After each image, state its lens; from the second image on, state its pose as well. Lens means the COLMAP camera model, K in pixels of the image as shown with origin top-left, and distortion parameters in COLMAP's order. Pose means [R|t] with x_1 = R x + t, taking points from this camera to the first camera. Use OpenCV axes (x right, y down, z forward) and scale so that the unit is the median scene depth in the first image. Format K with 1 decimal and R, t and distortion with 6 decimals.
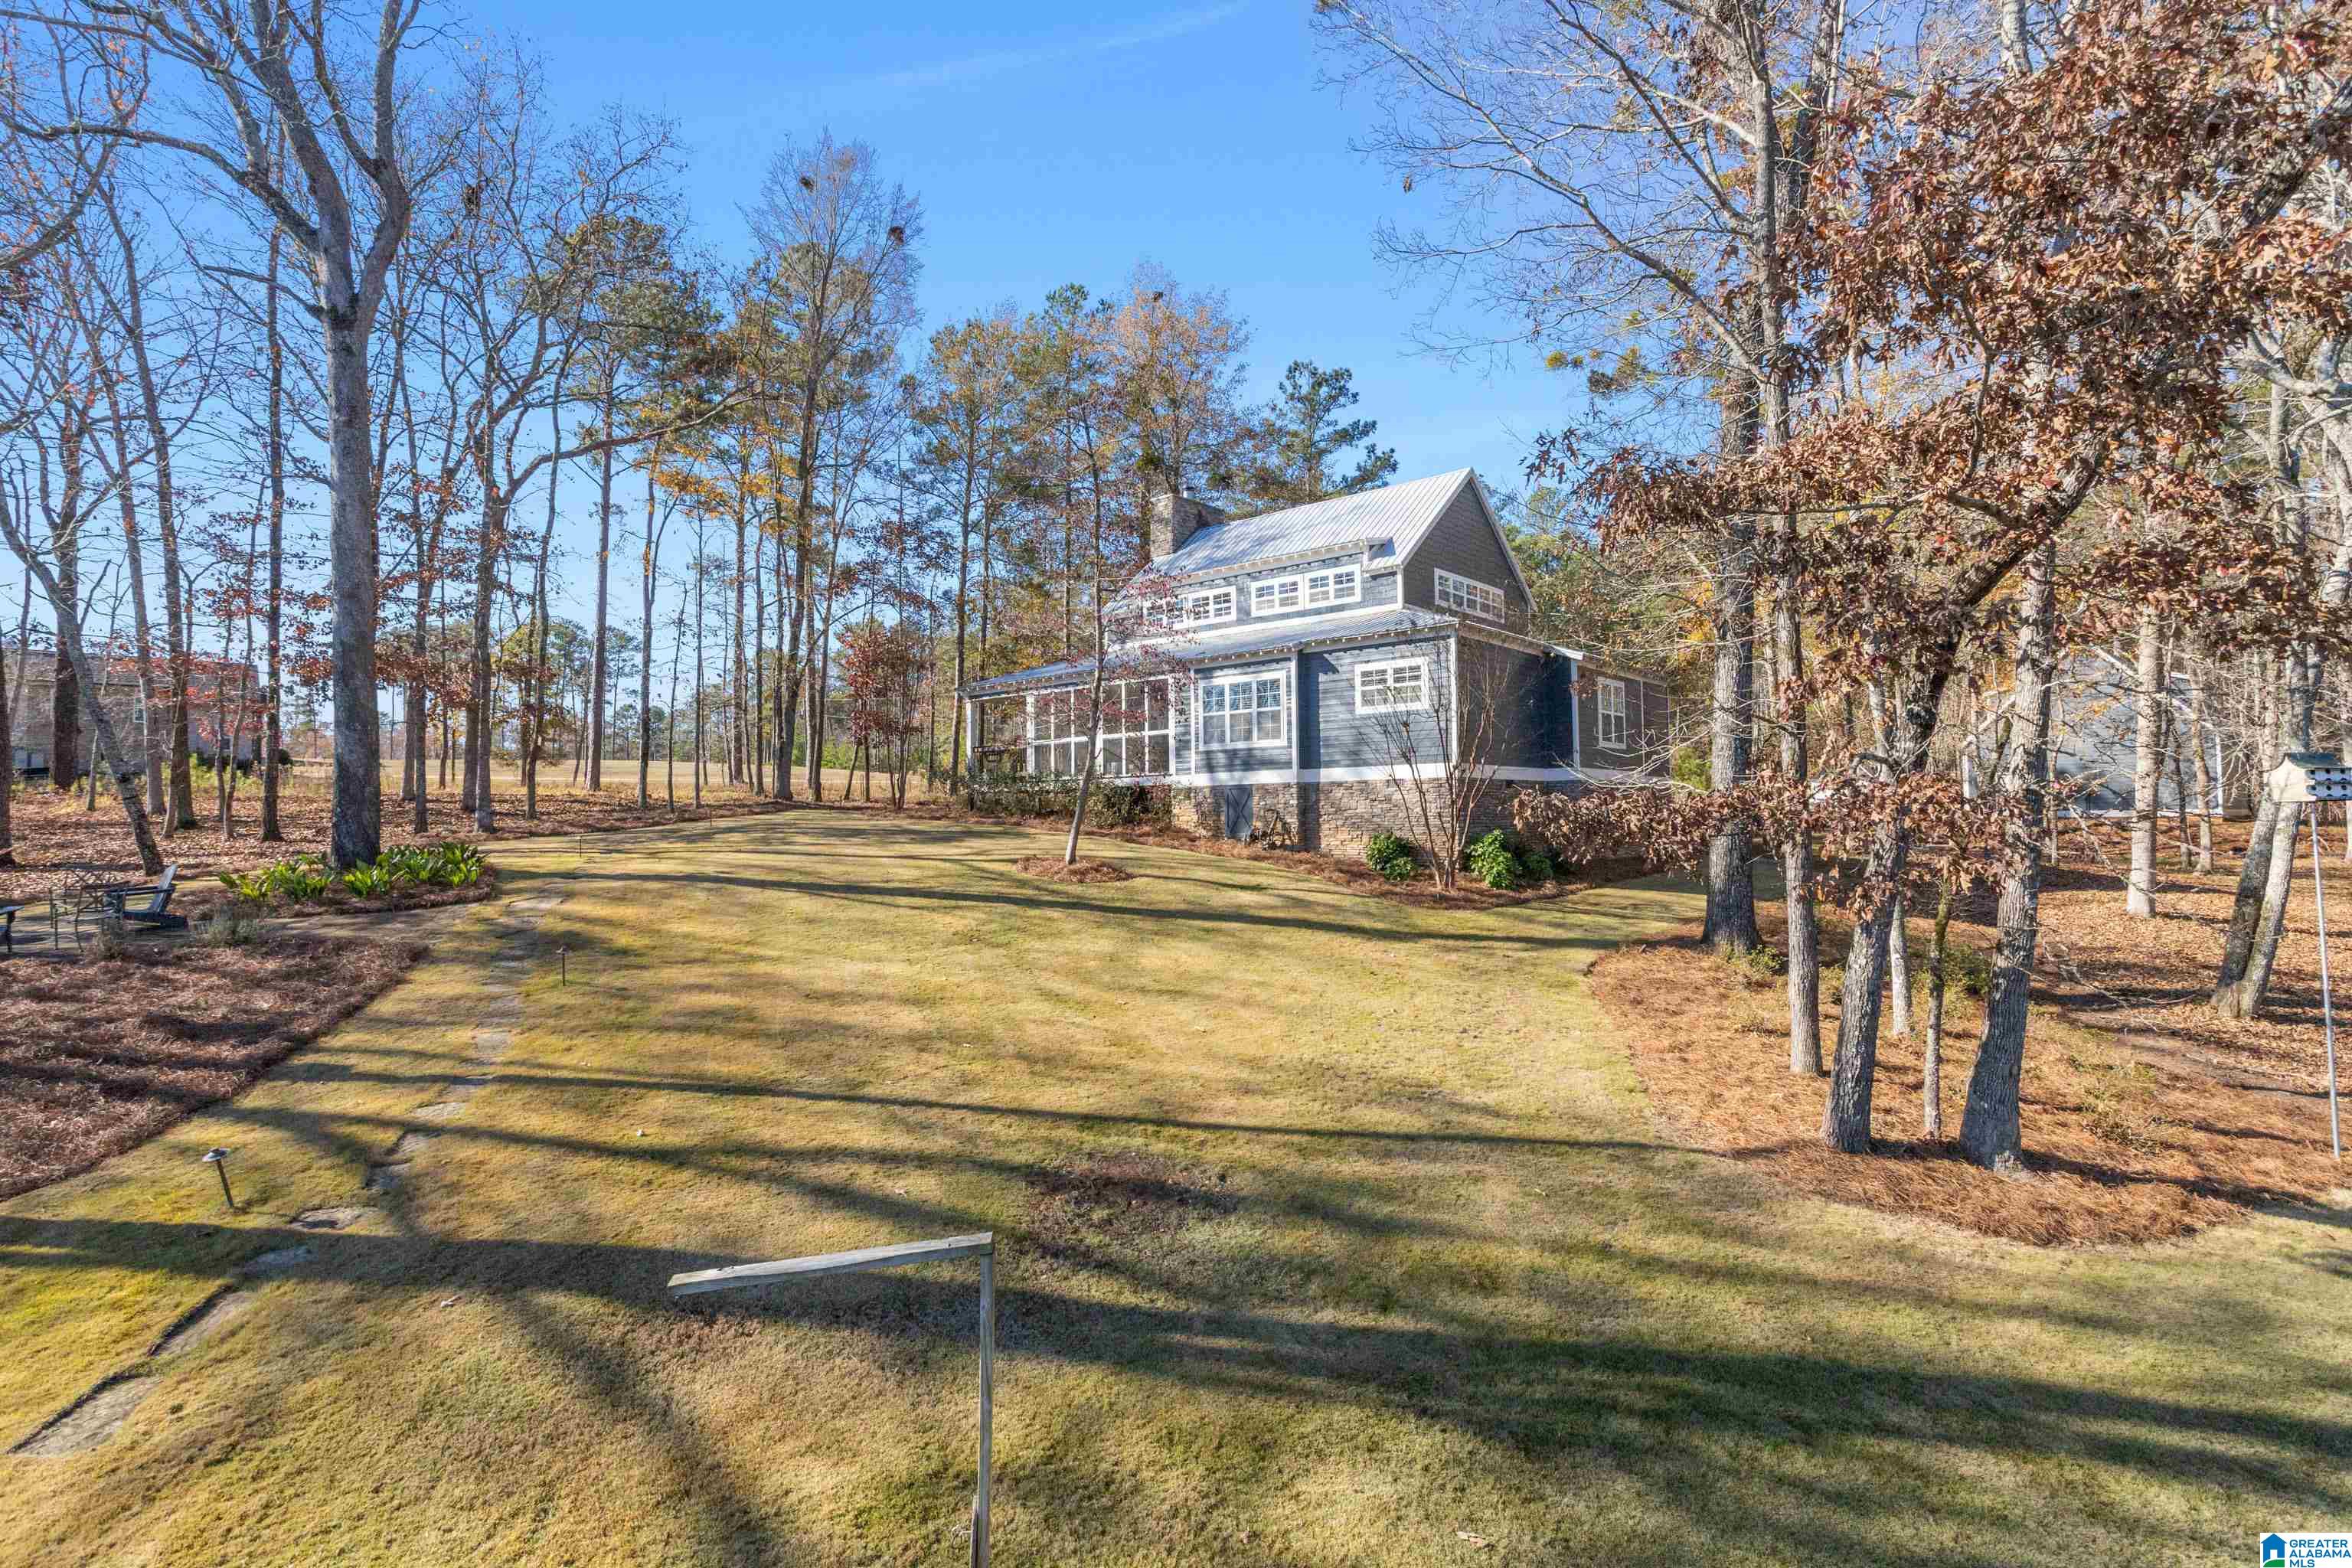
lens RADIAL K [[1169.1, 0, 1179.0], [0, 1169.1, 757.8], [0, 0, 1]] dist [-0.032649, 0.000793]
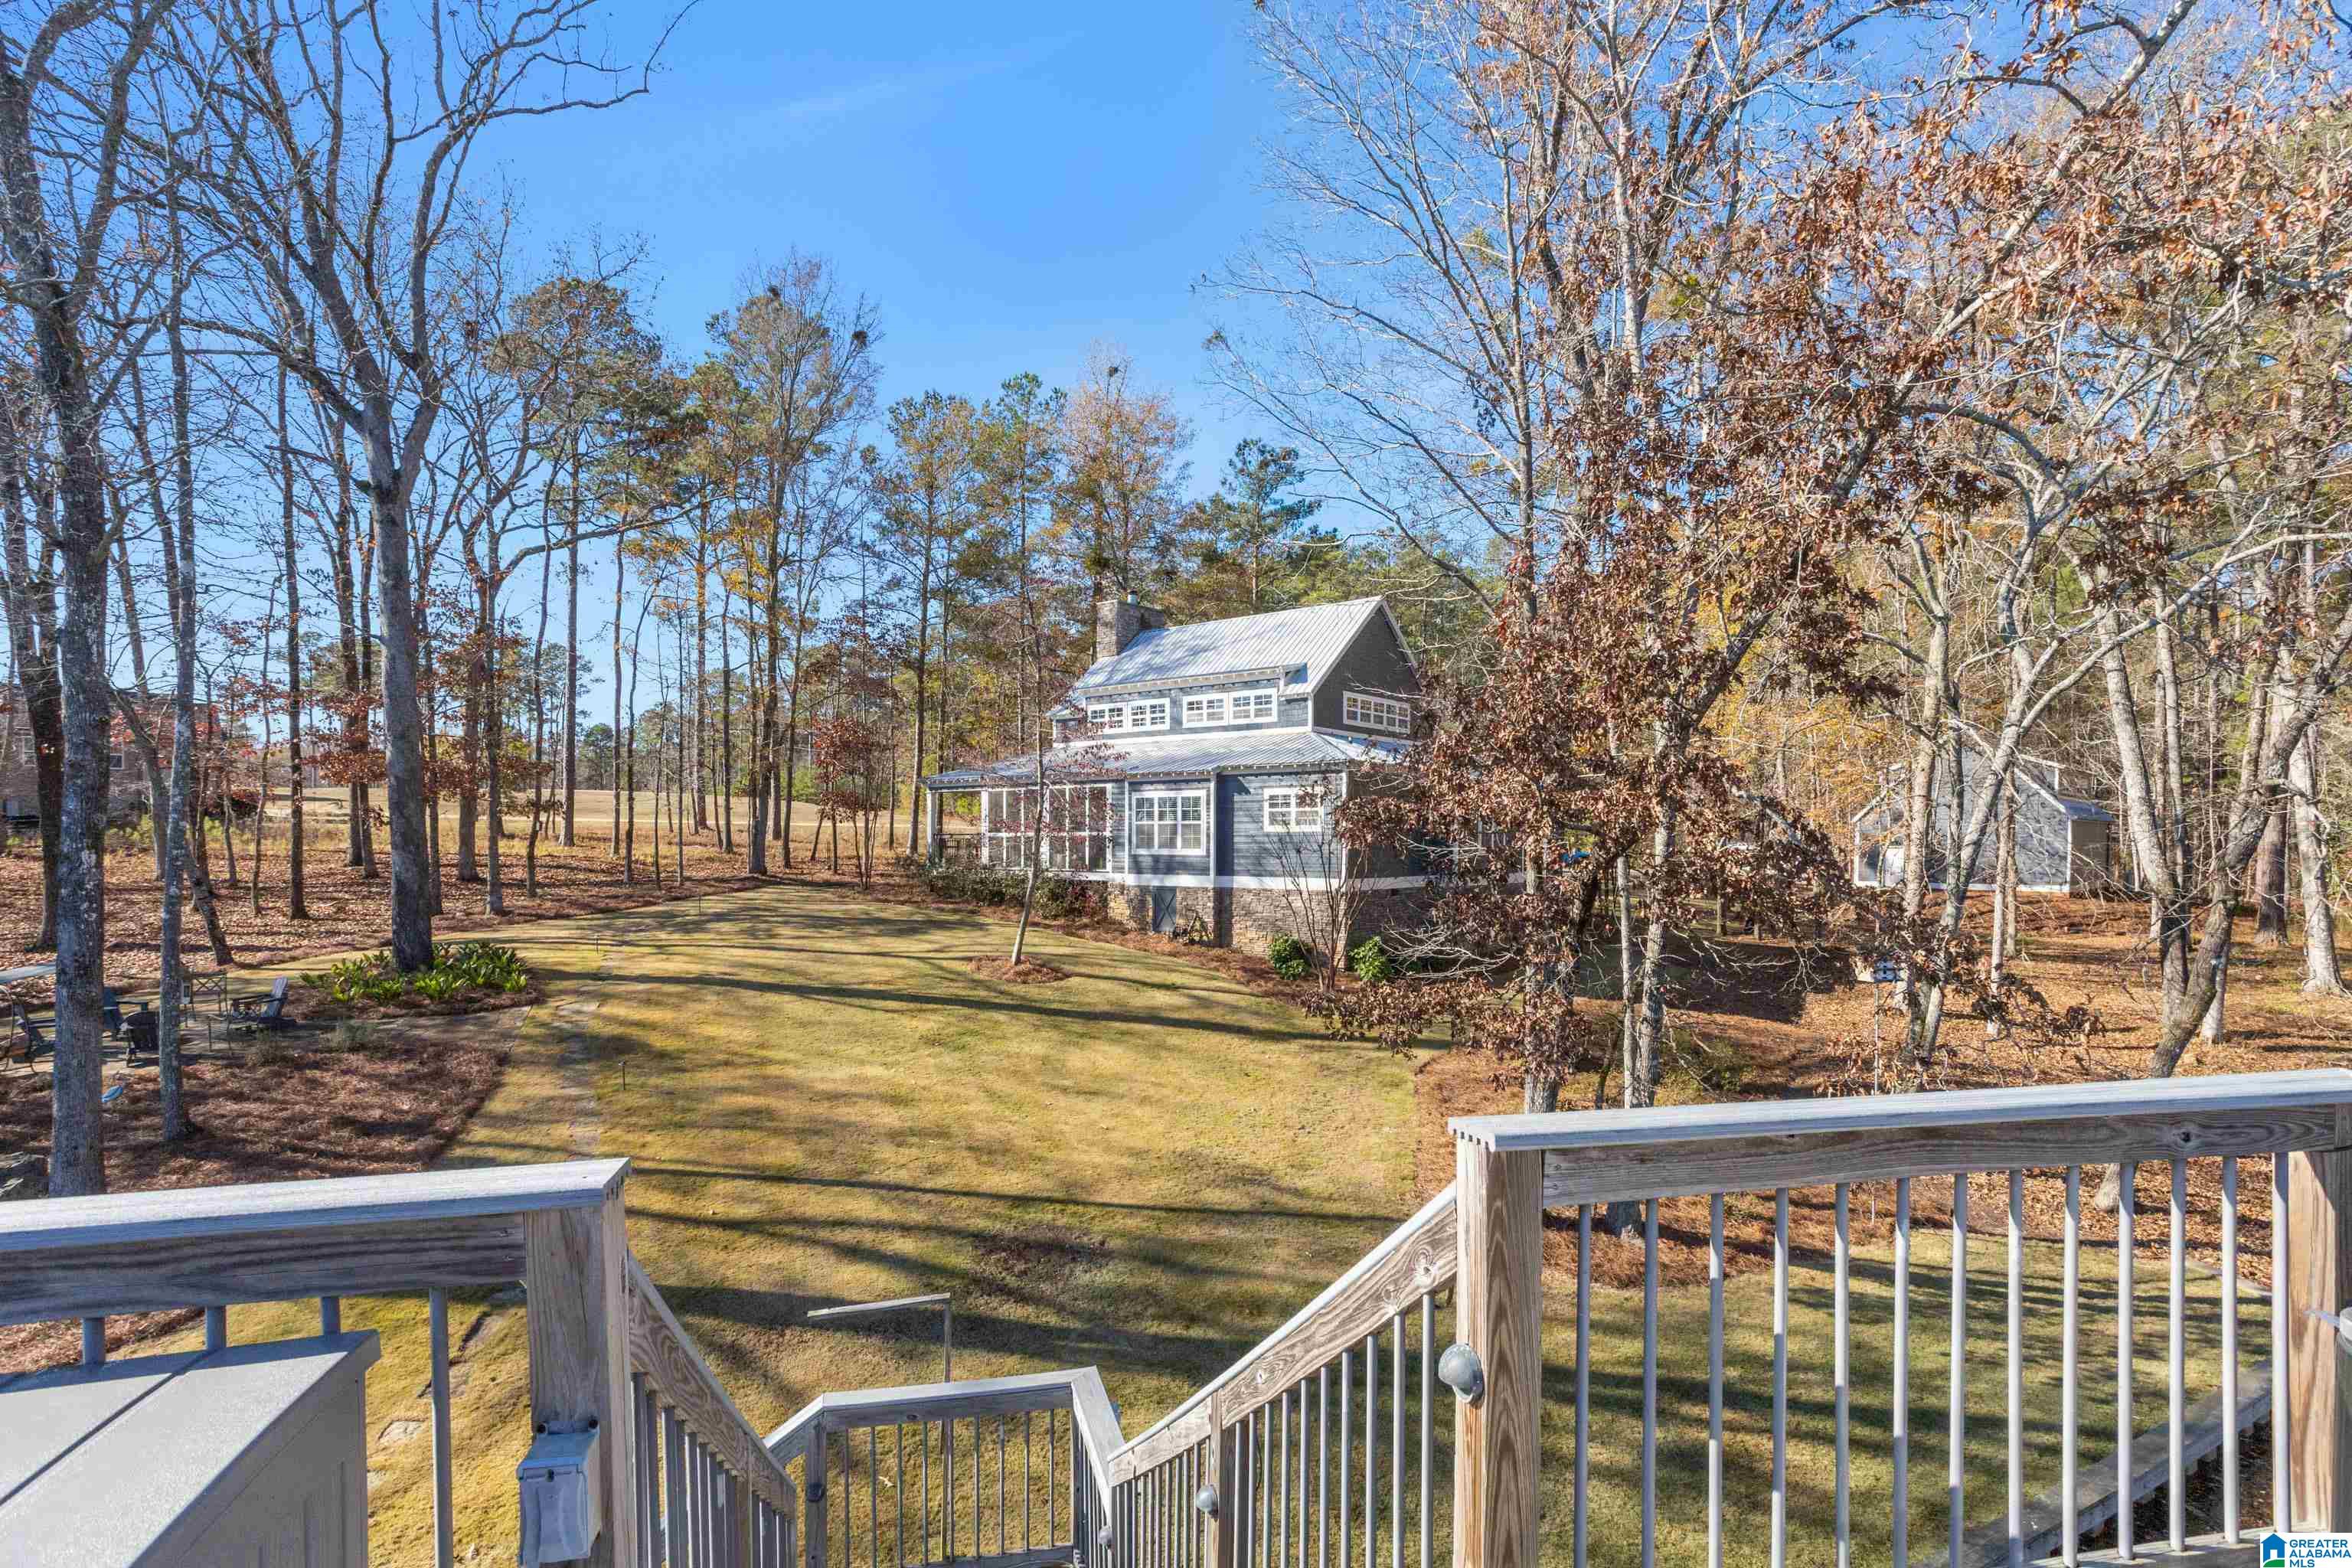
lens RADIAL K [[1169.6, 0, 1170.5], [0, 1169.6, 863.1], [0, 0, 1]] dist [-0.033195, -0.000253]
pose [[0.999479, 0.012799, 0.029635, 0.024062], [-0.014567, 0.998077, 0.060253, -0.074953], [-0.028807, -0.060654, 0.997743, -0.164293]]
